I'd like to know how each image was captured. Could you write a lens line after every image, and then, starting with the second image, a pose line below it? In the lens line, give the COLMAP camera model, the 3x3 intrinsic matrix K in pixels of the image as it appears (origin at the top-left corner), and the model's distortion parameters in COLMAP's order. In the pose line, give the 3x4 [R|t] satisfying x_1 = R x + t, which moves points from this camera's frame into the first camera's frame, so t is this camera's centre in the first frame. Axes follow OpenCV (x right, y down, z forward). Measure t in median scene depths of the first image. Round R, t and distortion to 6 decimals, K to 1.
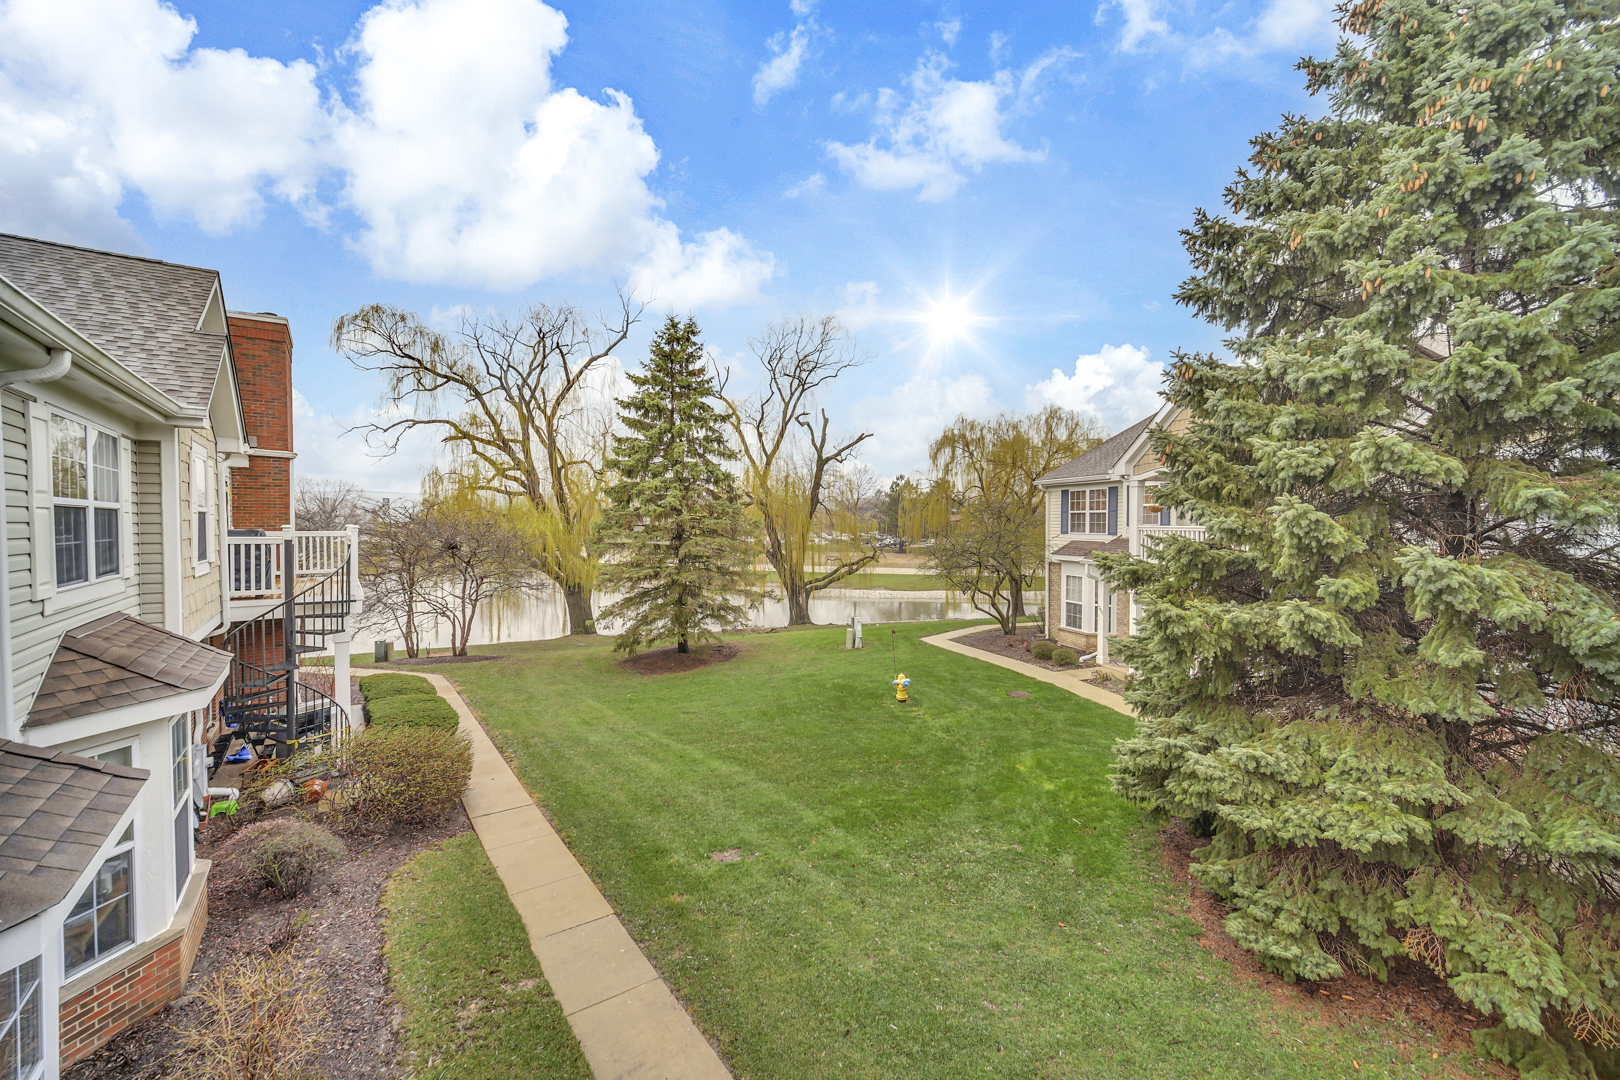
lens RADIAL K [[649.4, 0, 812.2], [0, 649.4, 546.3], [0, 0, 1]] dist [0.001086, 0.000079]
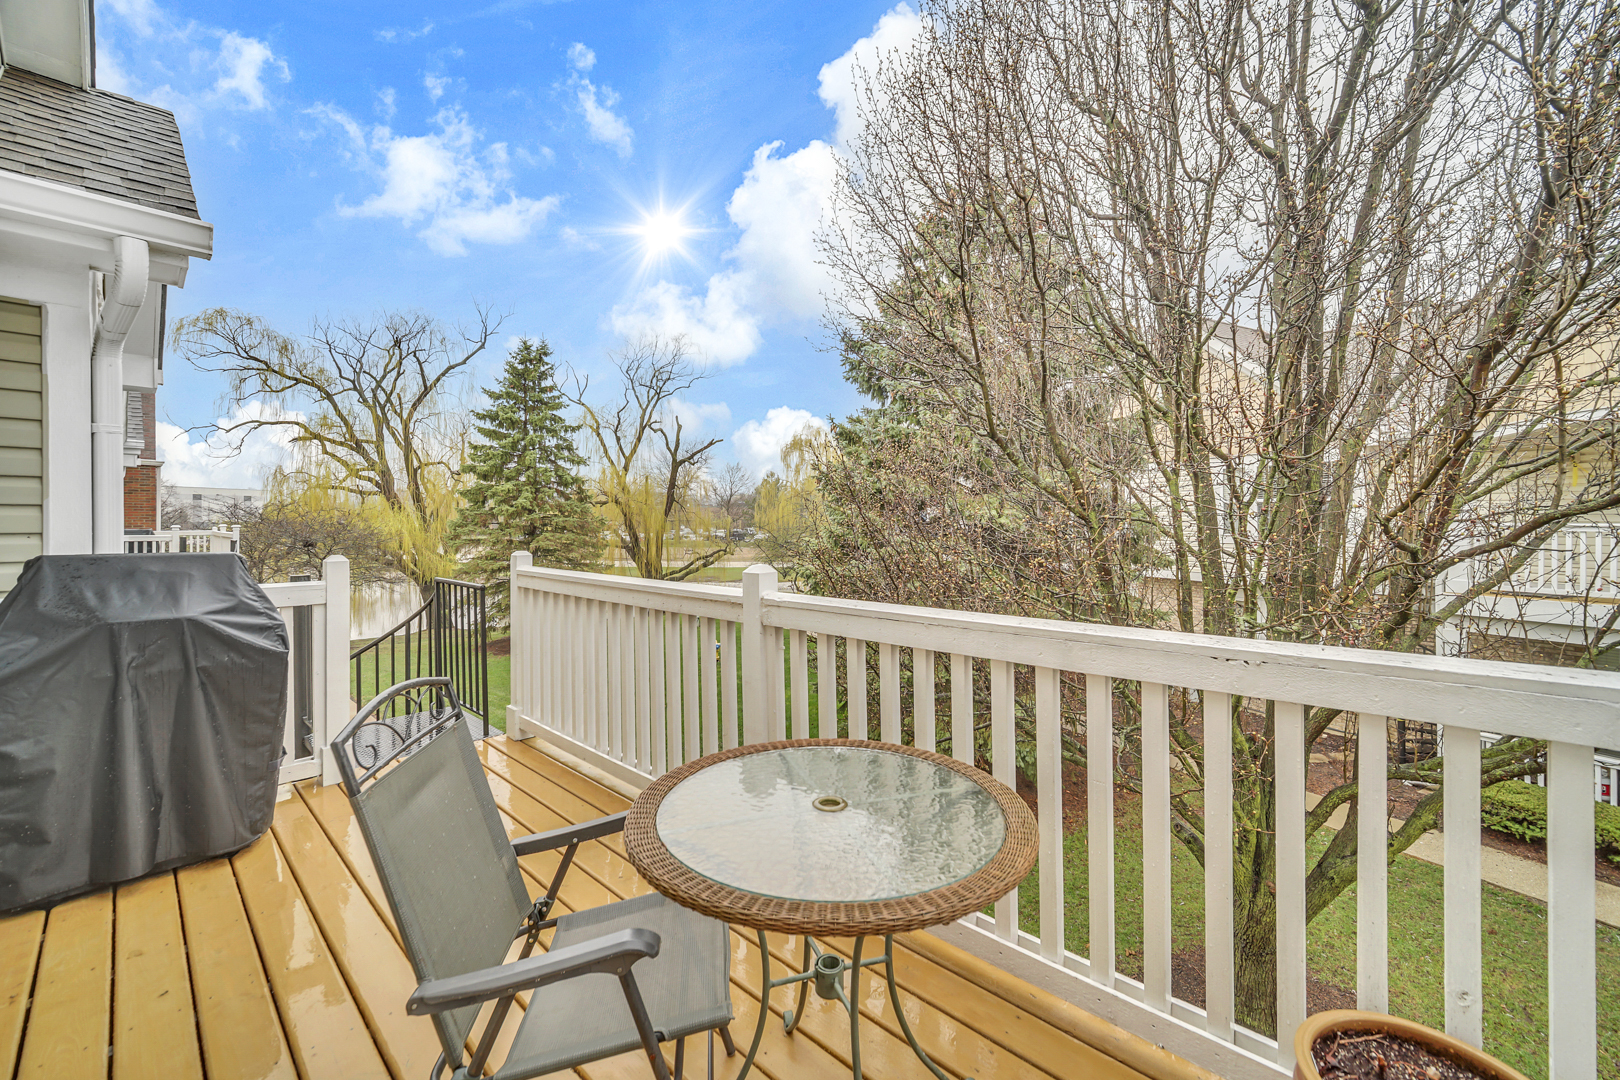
lens RADIAL K [[649.4, 0, 808.0], [0, 649.4, 523.1], [0, 0, 1]] dist [0.001086, 0.000079]
pose [[0.984518, -0.007063, 0.175143, 0.049511], [0.012265, 0.999515, -0.028638, 0.004364], [-0.174856, 0.030342, 0.984126, -0.139096]]
